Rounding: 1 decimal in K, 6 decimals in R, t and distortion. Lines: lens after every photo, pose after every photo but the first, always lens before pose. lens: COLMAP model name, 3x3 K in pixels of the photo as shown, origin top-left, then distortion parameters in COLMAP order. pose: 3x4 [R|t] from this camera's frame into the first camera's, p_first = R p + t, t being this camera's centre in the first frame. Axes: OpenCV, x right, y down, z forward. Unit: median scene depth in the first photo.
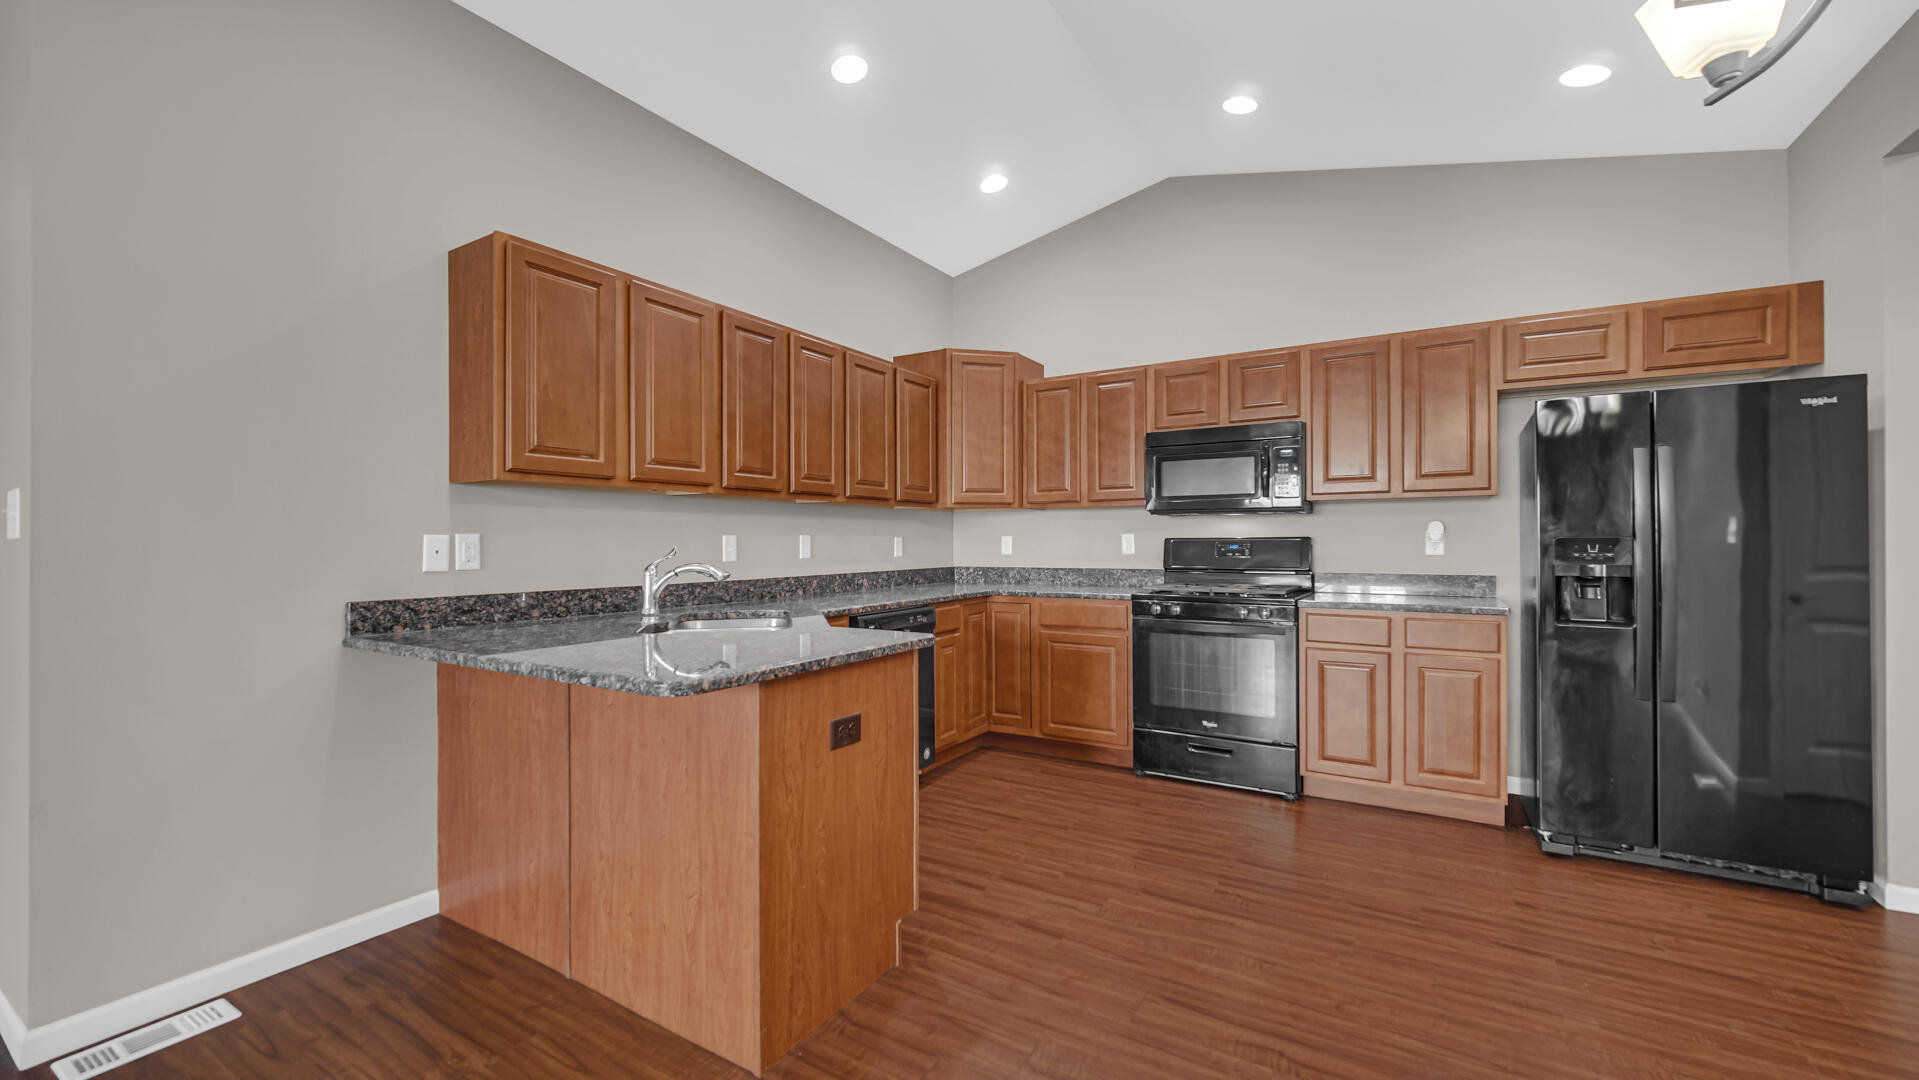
lens RADIAL K [[763.9, 0, 955.7], [0, 763.9, 531.4], [0, 0, 1]] dist [-0.000750, -0.000087]
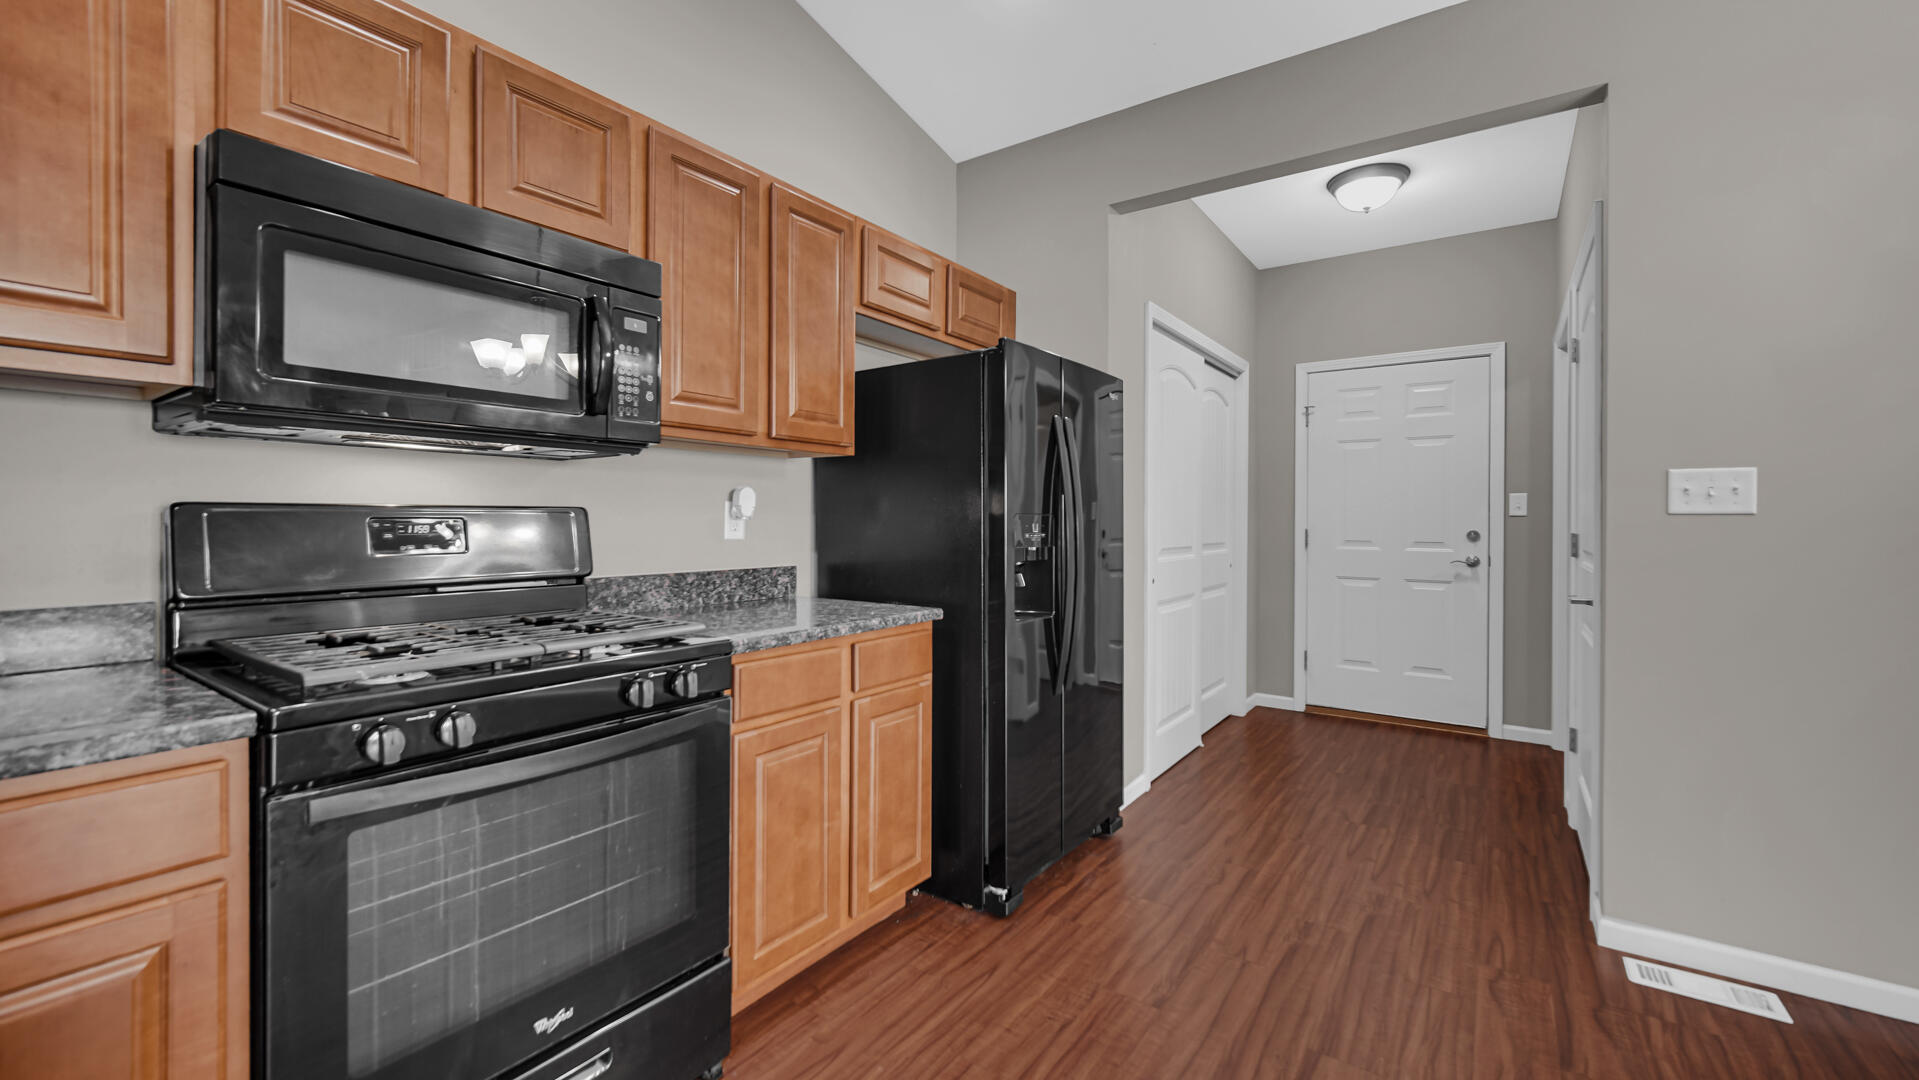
lens RADIAL K [[775.2, 0, 949.8], [0, 775.2, 523.4], [0, 0, 1]] dist [-0.000003, 0.000043]
pose [[0.065706, -0.000941, 0.997839, -0.020147], [-0.018874, 0.999819, 0.002185, 0.012433], [-0.997661, -0.018977, 0.065676, 0.768970]]
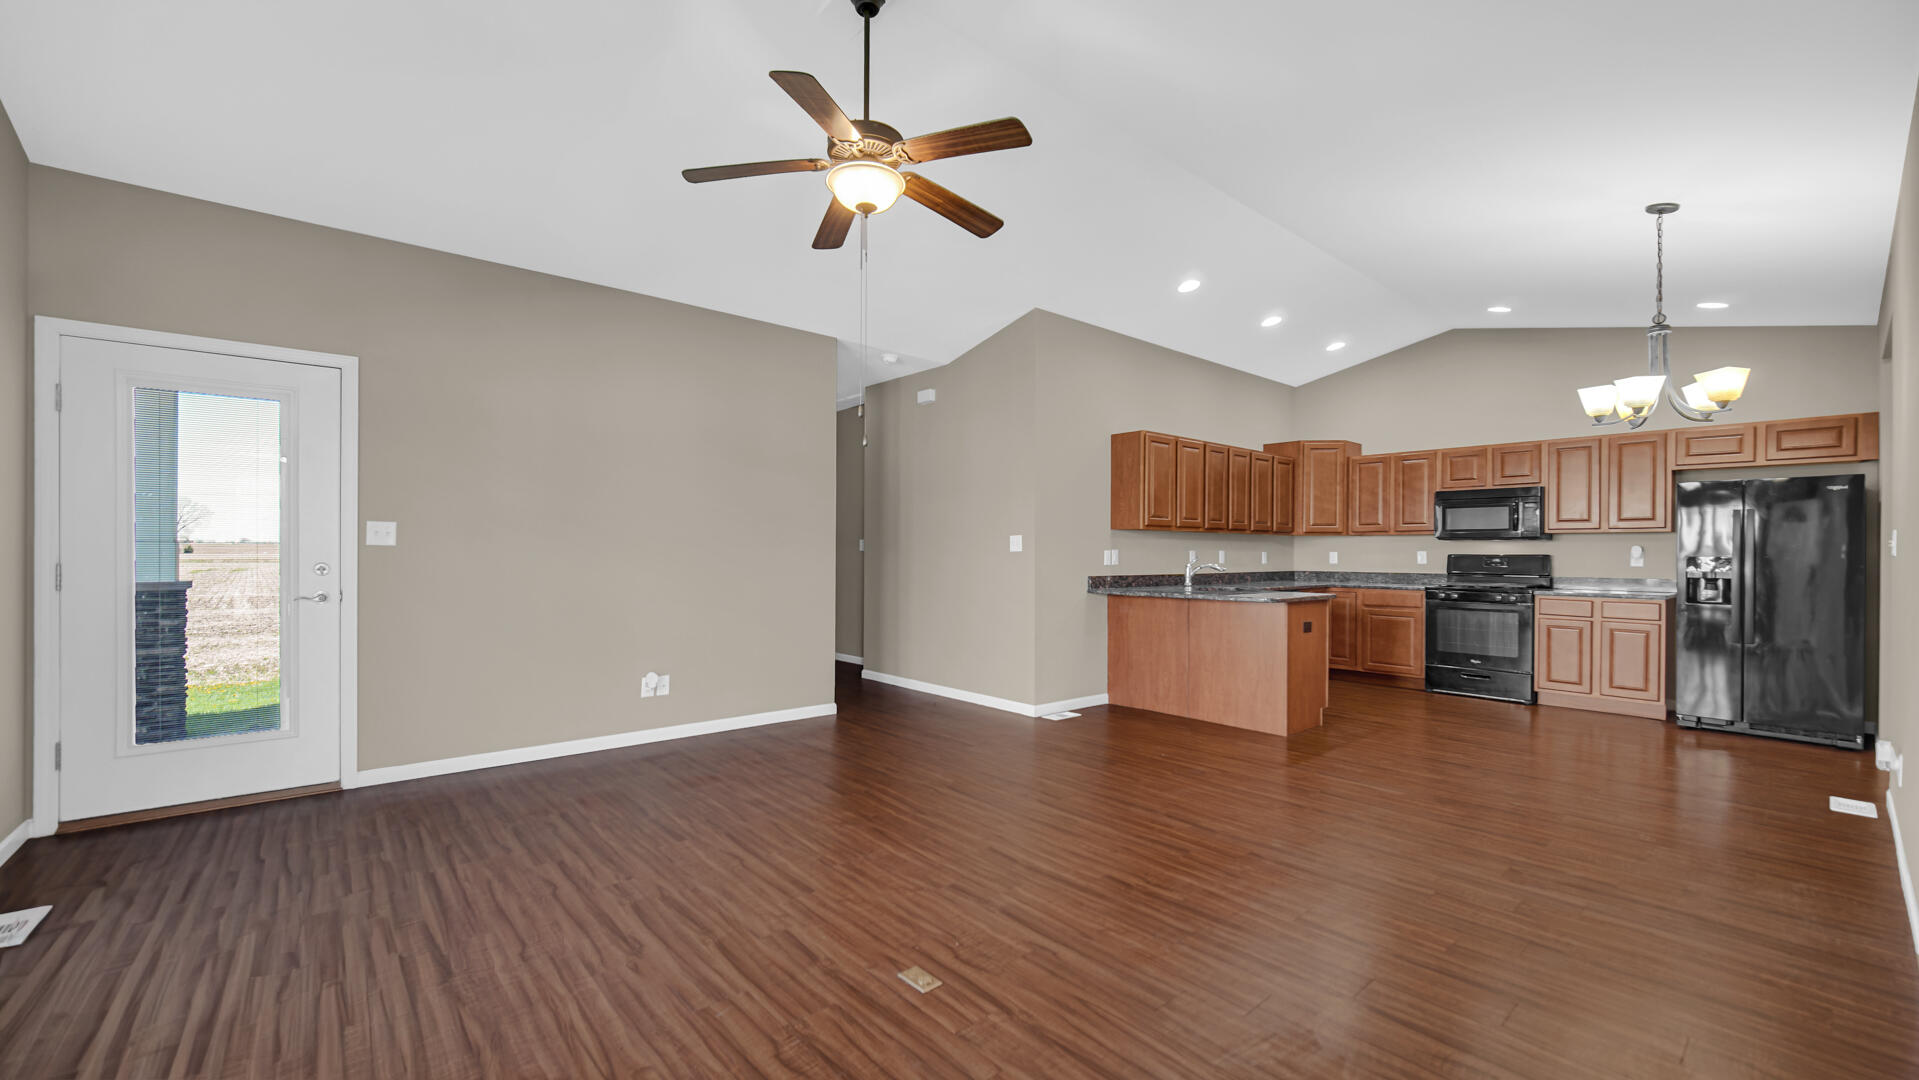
lens RADIAL K [[772.4, 0, 950.3], [0, 772.4, 547.3], [0, 0, 1]] dist [-0.002662, -0.000336]
pose [[0.952548, 0.008041, -0.304282, -0.268145], [-0.005717, 0.999947, 0.008526, -0.015829], [0.304334, -0.006382, 0.952544, -1.009120]]
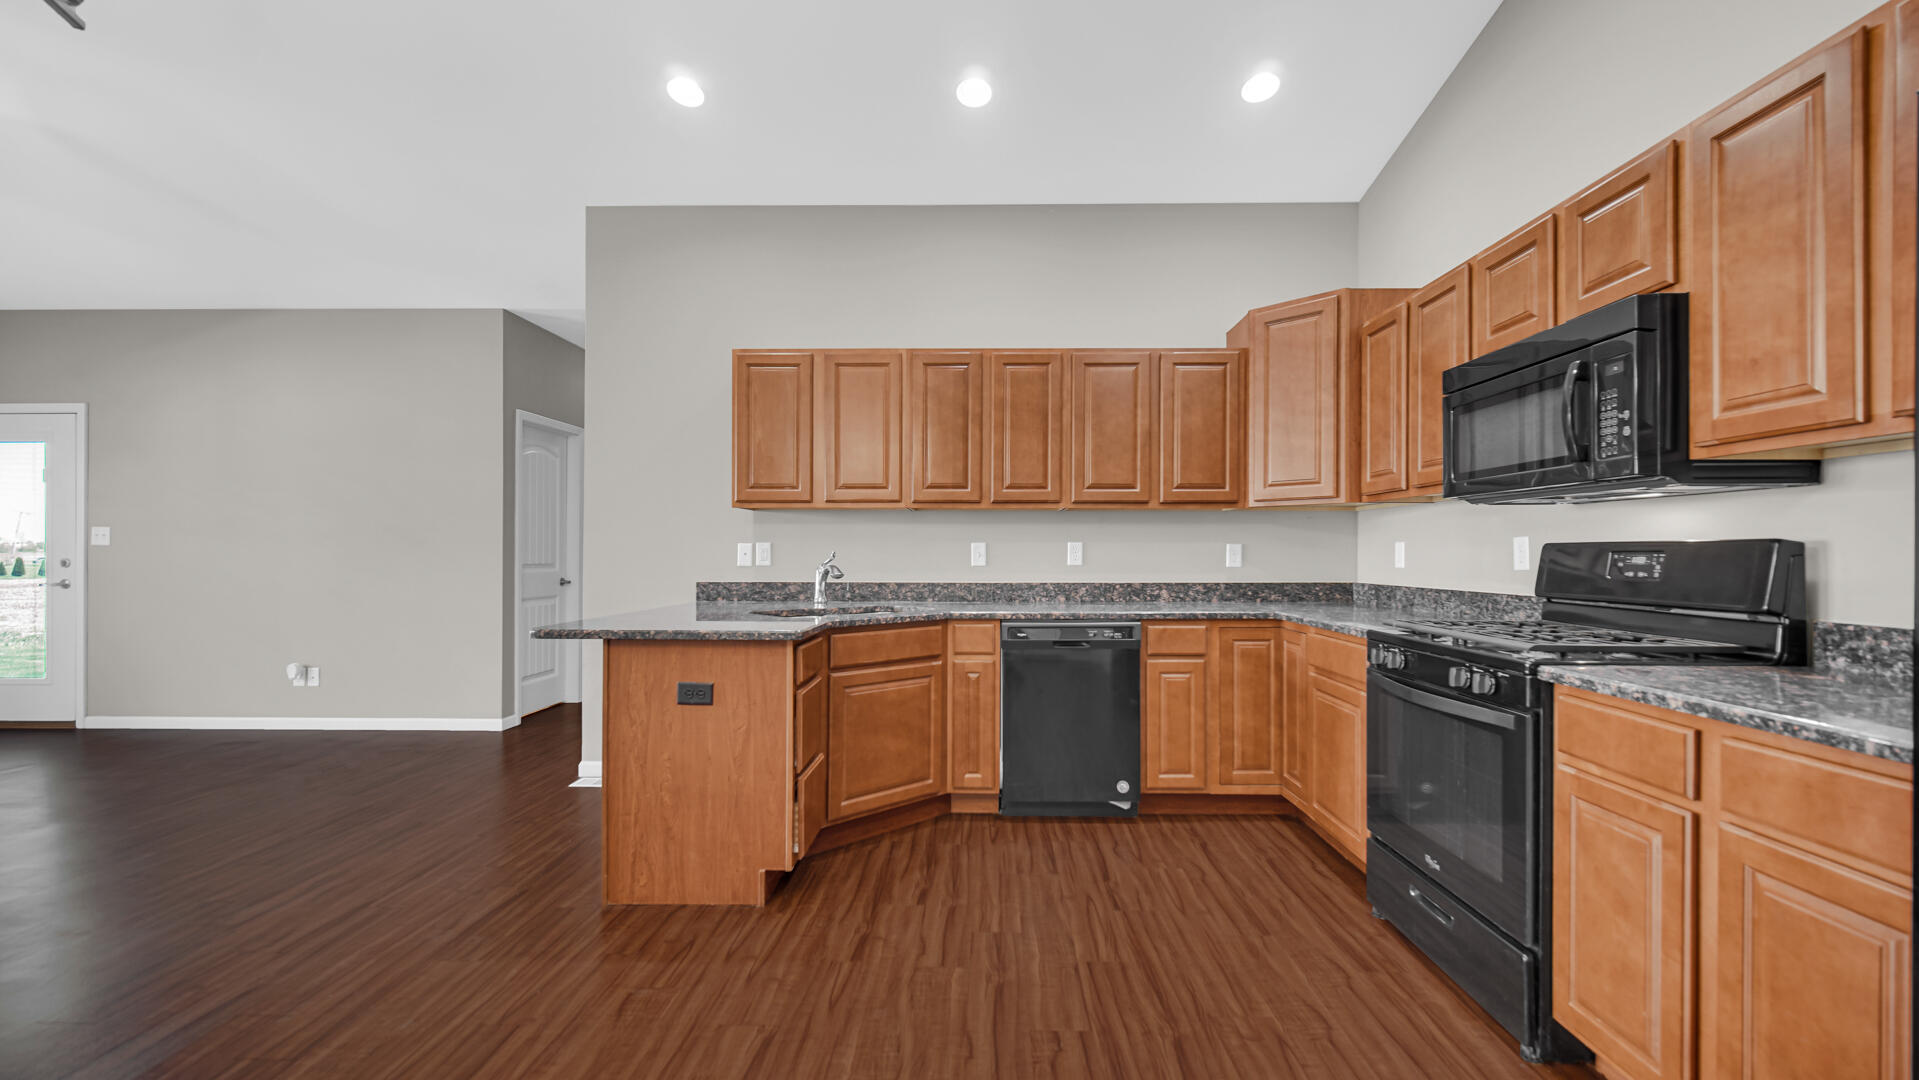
lens RADIAL K [[770.7, 0, 977.5], [0, 770.7, 547.3], [0, 0, 1]] dist [0.000532, 0.000040]
pose [[0.509349, -0.001168, -0.860559, 0.640599], [0.008374, 0.999958, 0.003599, 0.007004], [0.860519, -0.009040, 0.509338, 0.393410]]
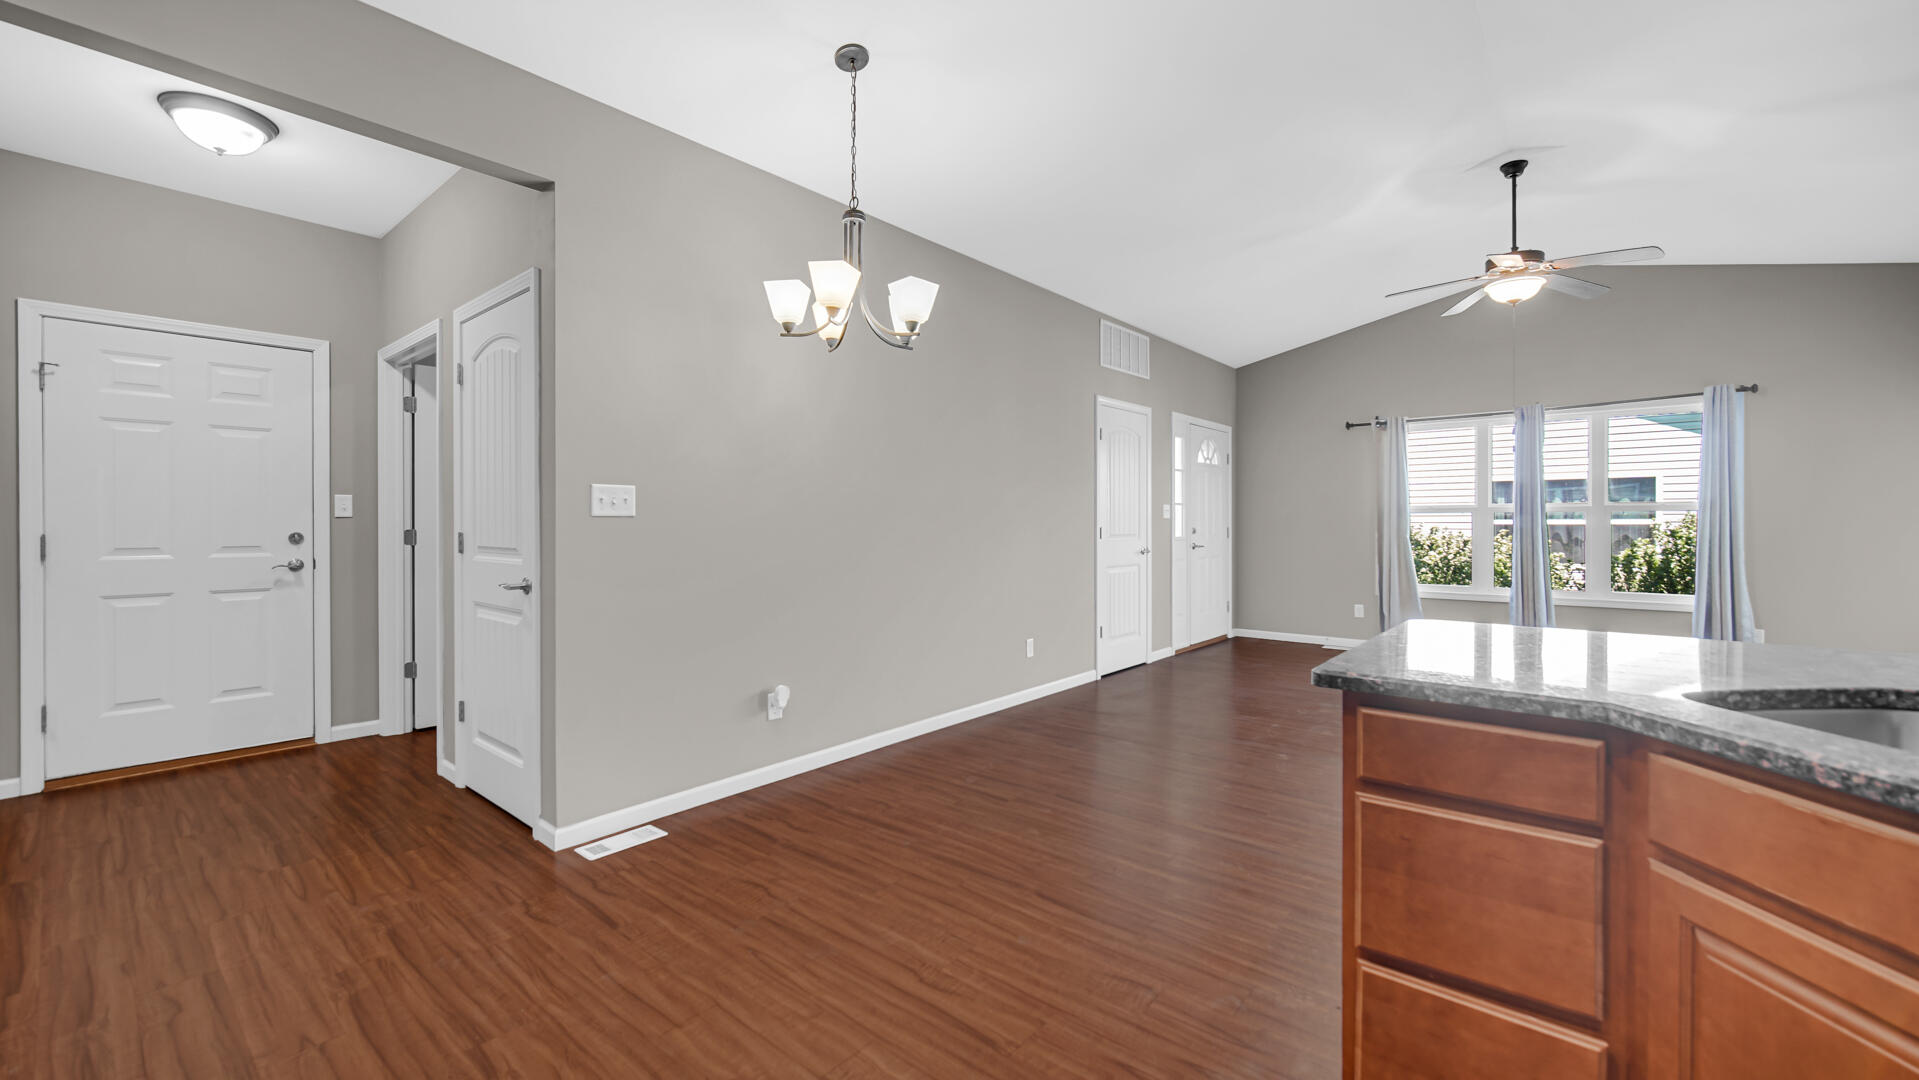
lens RADIAL K [[763.9, 0, 955.7], [0, 763.9, 531.4], [0, 0, 1]] dist [-0.000750, -0.000087]
pose [[-0.988801, 0.003127, 0.149208, 0.098252], [0.002638, 0.999990, -0.003470, 0.015458], [-0.149217, -0.003038, -0.988800, 0.987267]]
